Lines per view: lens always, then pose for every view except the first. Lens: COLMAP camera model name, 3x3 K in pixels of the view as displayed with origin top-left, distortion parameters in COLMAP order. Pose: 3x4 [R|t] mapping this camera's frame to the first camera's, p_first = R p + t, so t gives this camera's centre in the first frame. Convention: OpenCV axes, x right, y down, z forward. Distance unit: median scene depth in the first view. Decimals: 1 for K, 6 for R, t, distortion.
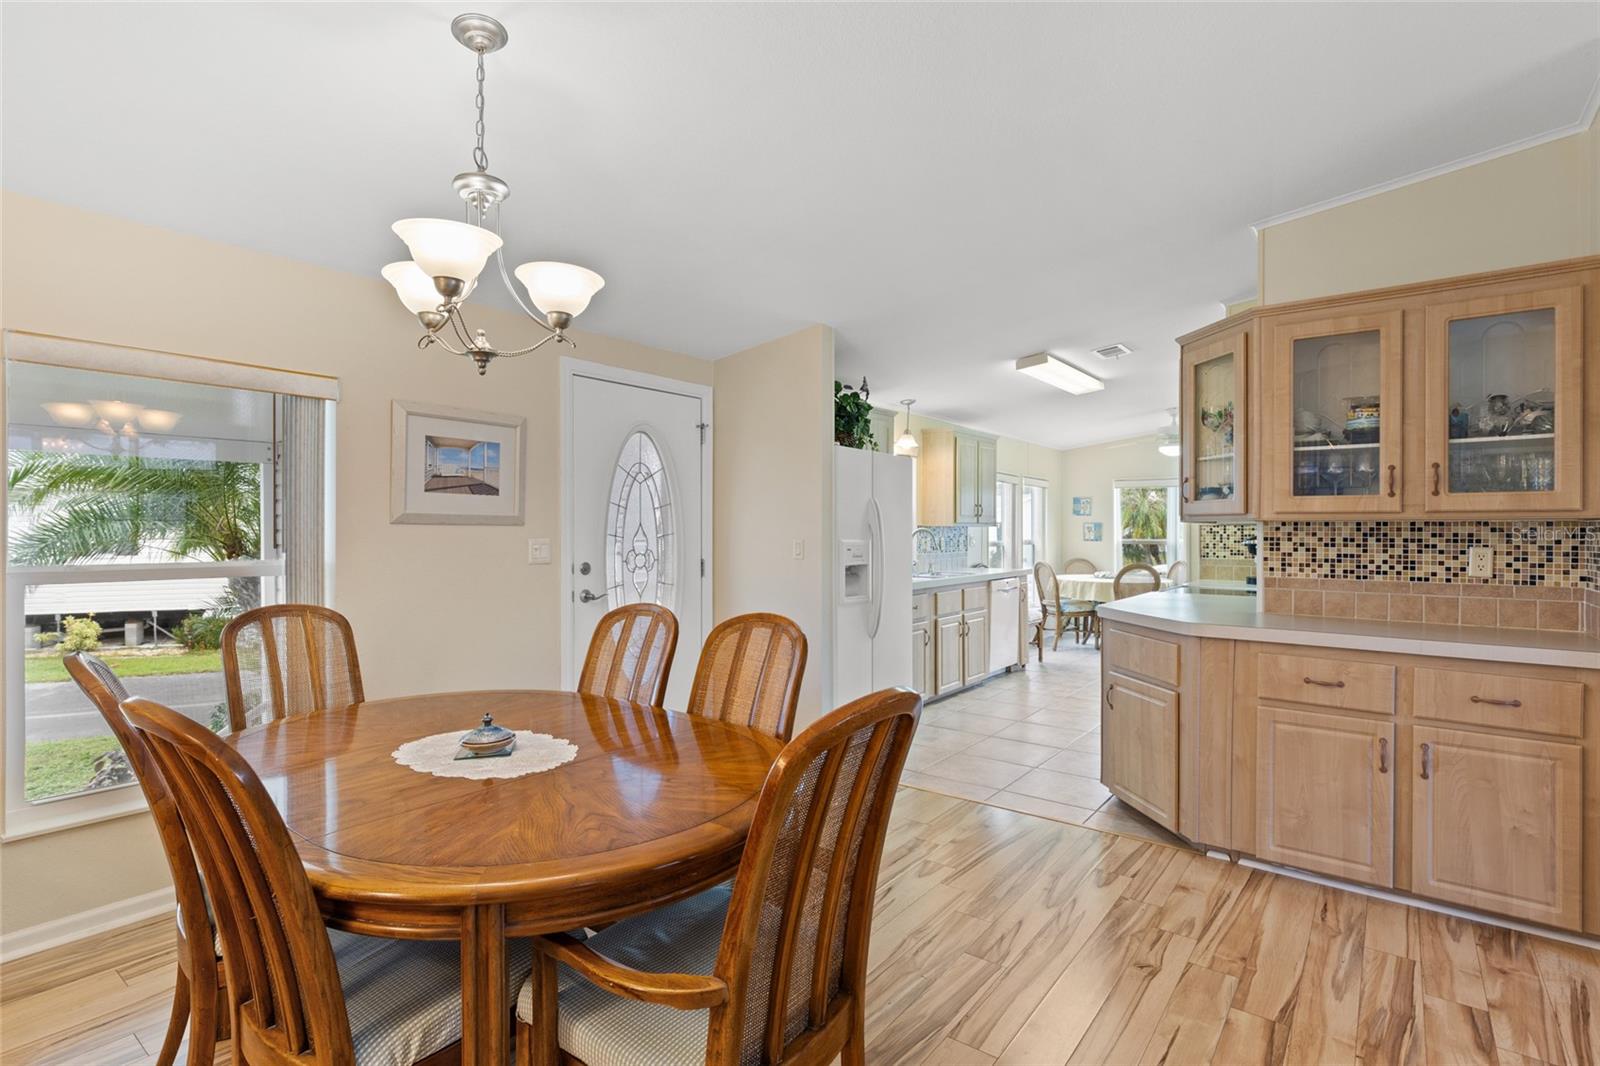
lens RADIAL K [[771.7, 0, 798.9], [0, 771.7, 530.2], [0, 0, 1]] dist [-0.000960, -0.000226]
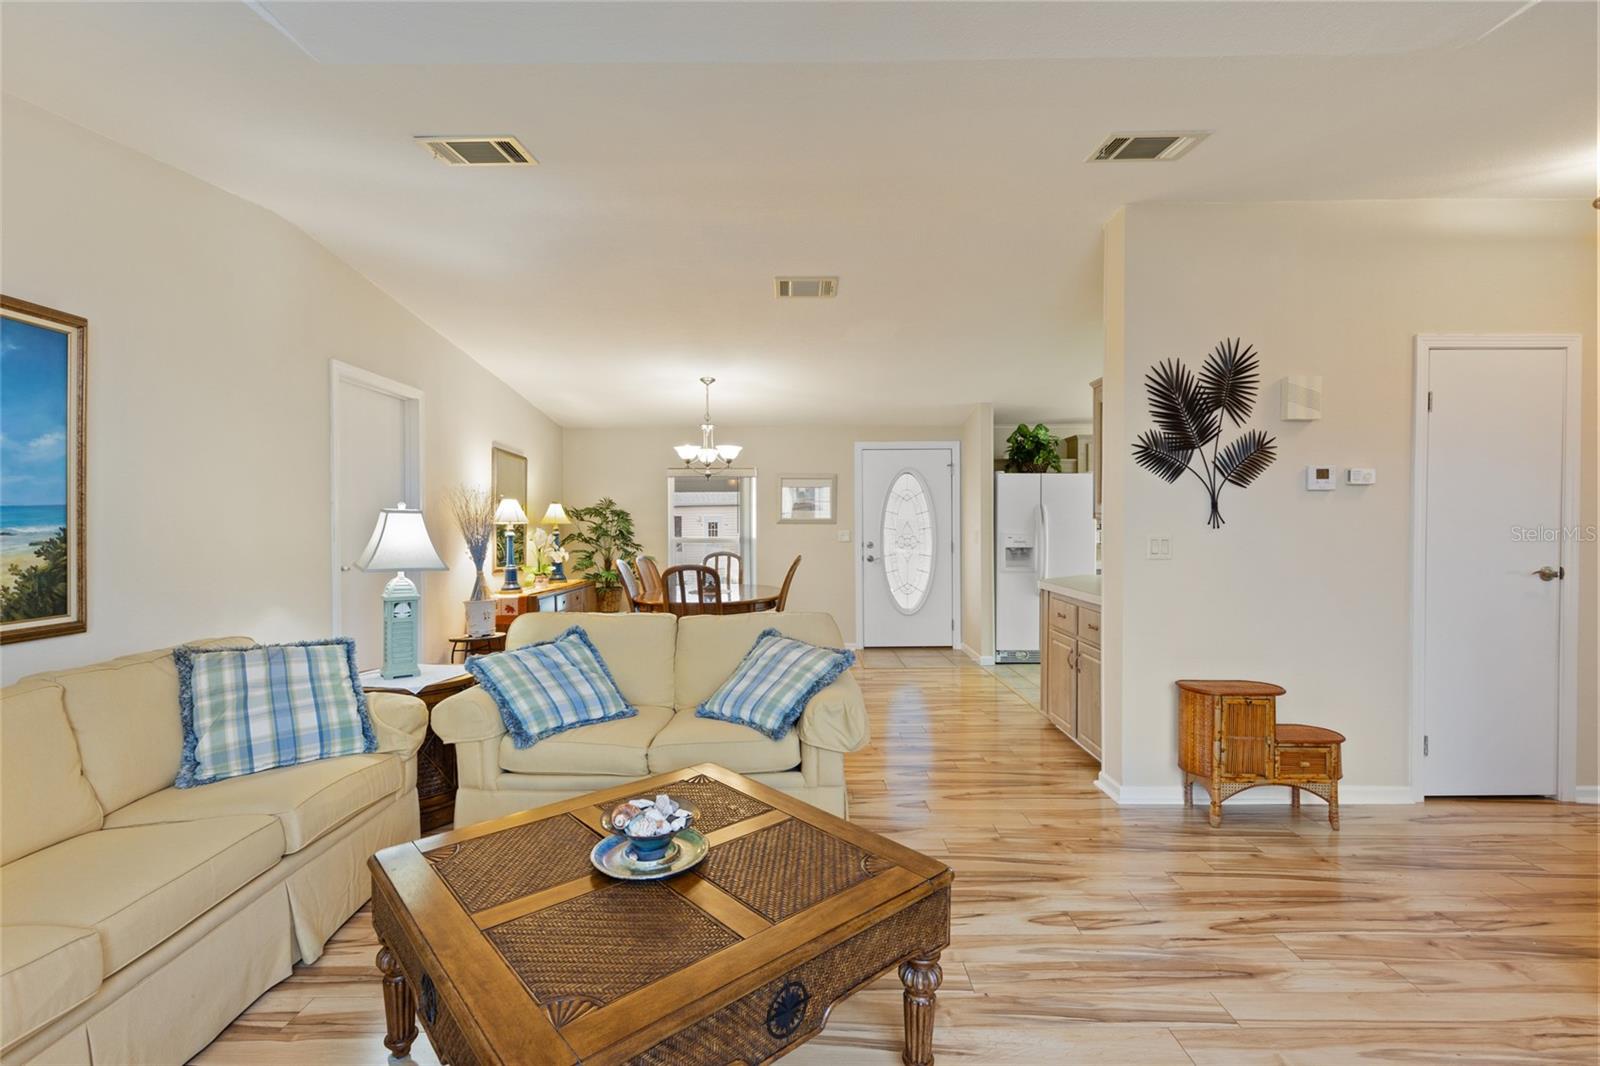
lens RADIAL K [[714.4, 0, 798.0], [0, 714.4, 536.3], [0, 0, 1]] dist [0.012770, -0.005141]
pose [[0.610025, 0.009184, -0.792329, 1.036455], [0.003047, 0.999898, 0.013936, 0.000535], [0.792377, -0.010916, 0.609935, -0.271042]]
